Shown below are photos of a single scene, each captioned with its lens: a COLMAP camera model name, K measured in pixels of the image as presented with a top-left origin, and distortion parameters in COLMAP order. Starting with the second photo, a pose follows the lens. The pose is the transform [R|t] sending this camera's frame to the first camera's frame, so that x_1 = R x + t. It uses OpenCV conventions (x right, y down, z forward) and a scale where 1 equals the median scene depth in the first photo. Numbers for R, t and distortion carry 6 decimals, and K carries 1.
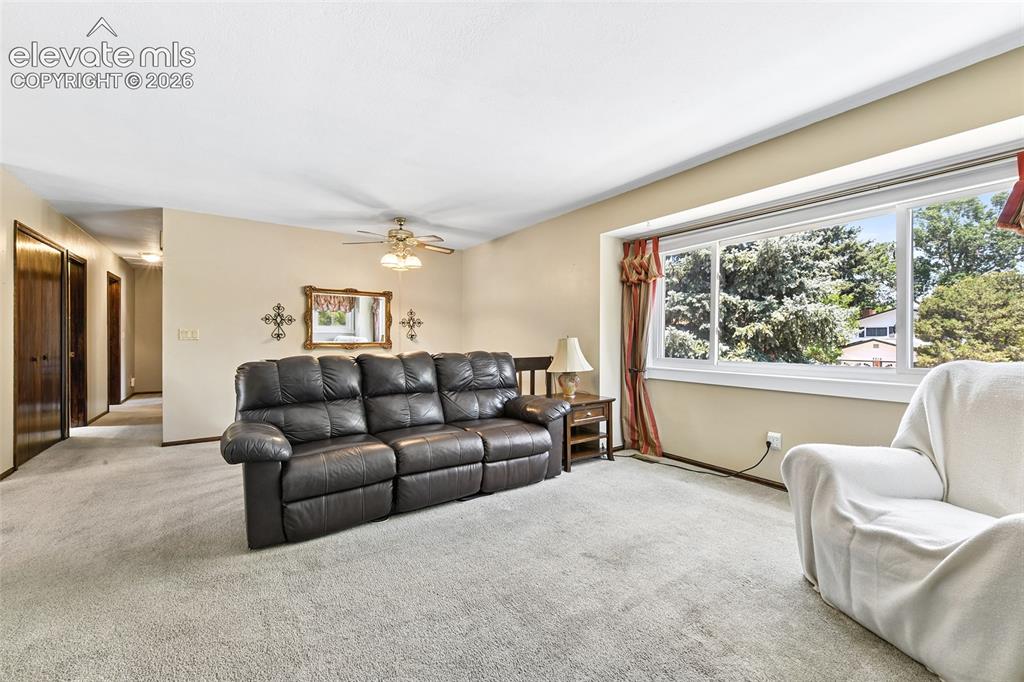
lens RADIAL K [[409.2, 0, 514.9], [0, 409.2, 342.1], [0, 0, 1]] dist [0.003299, -0.001445]
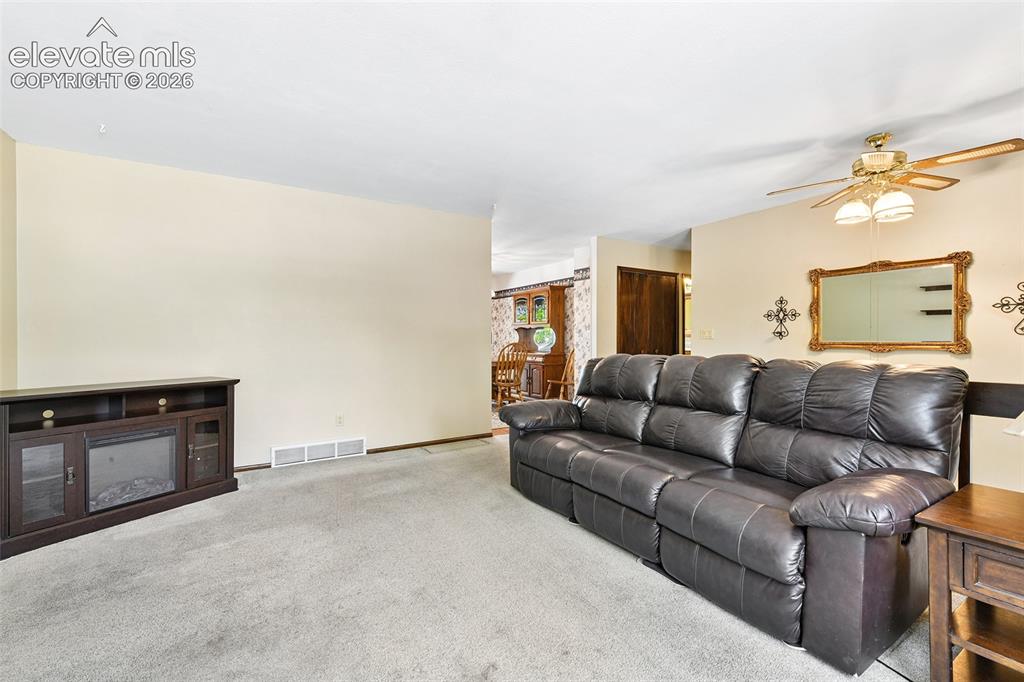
lens RADIAL K [[454.5, 0, 515.2], [0, 454.5, 338.3], [0, 0, 1]] dist [0.001042, -0.000389]
pose [[-0.092222, -0.002074, -0.995736, 0.428209], [-0.003233, 0.999993, -0.001783, -0.002767], [0.995733, 0.003054, -0.092228, 0.530473]]
